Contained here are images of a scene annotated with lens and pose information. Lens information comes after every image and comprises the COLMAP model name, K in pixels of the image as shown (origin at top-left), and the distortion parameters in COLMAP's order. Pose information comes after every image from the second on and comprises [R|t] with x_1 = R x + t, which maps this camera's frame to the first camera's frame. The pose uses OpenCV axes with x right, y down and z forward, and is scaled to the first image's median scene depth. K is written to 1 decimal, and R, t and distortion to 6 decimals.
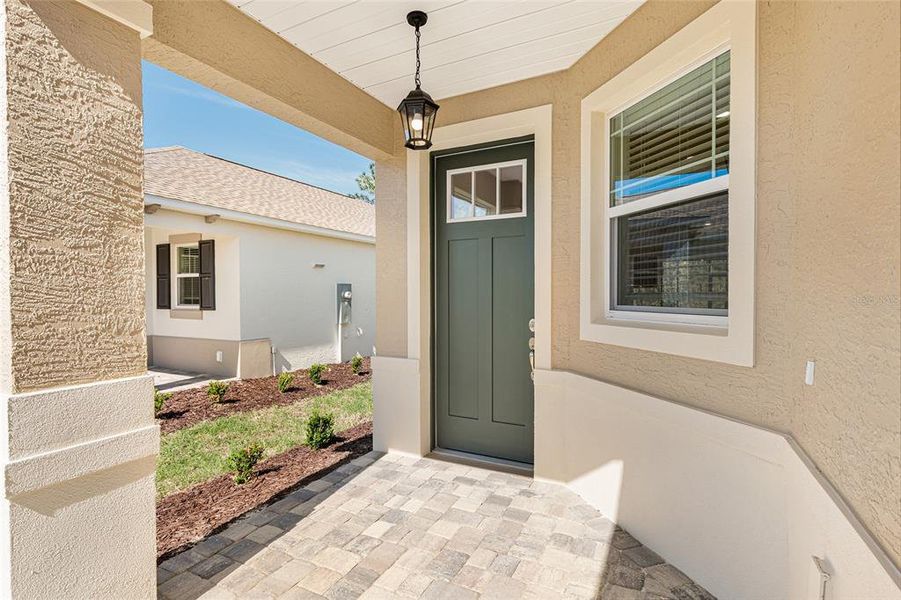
lens RADIAL K [[433.9, 0, 451.6], [0, 433.9, 302.4], [0, 0, 1]] dist [-0.000921, -0.000559]
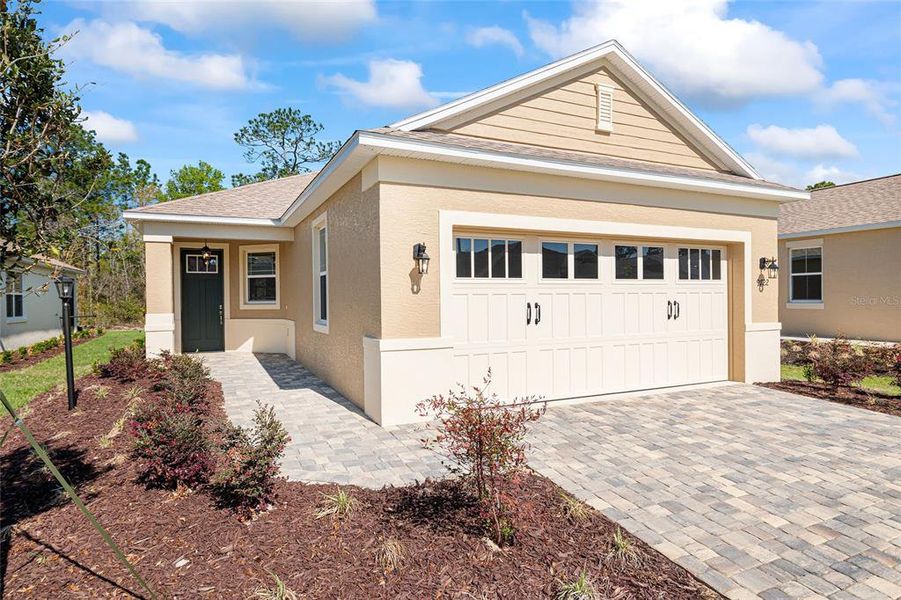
lens RADIAL K [[515.8, 0, 447.7], [0, 515.8, 302.8], [0, 0, 1]] dist [0.004352, -0.001653]
pose [[0.604744, -0.011798, 0.796332, -1.989707], [0.021012, 0.999779, -0.001145, 0.065320], [-0.796143, 0.017425, 0.604858, -2.864637]]
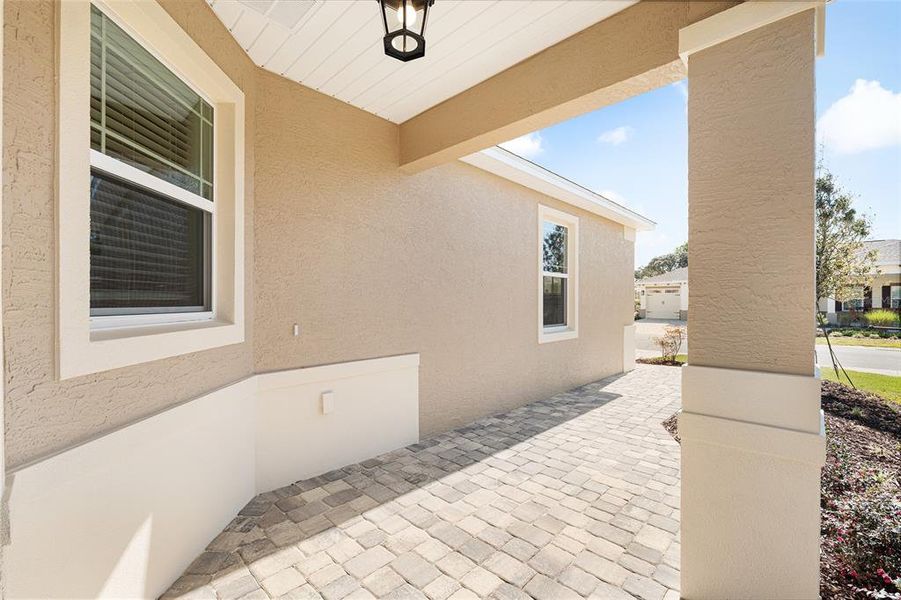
lens RADIAL K [[378.4, 0, 450.3], [0, 378.4, 300.9], [0, 0, 1]] dist [-0.001854, -0.000544]
pose [[-0.960758, -0.003148, 0.277371, -0.252321], [0.000576, 0.999911, 0.013344, -0.010827], [-0.277389, 0.012981, -0.960670, 1.333956]]
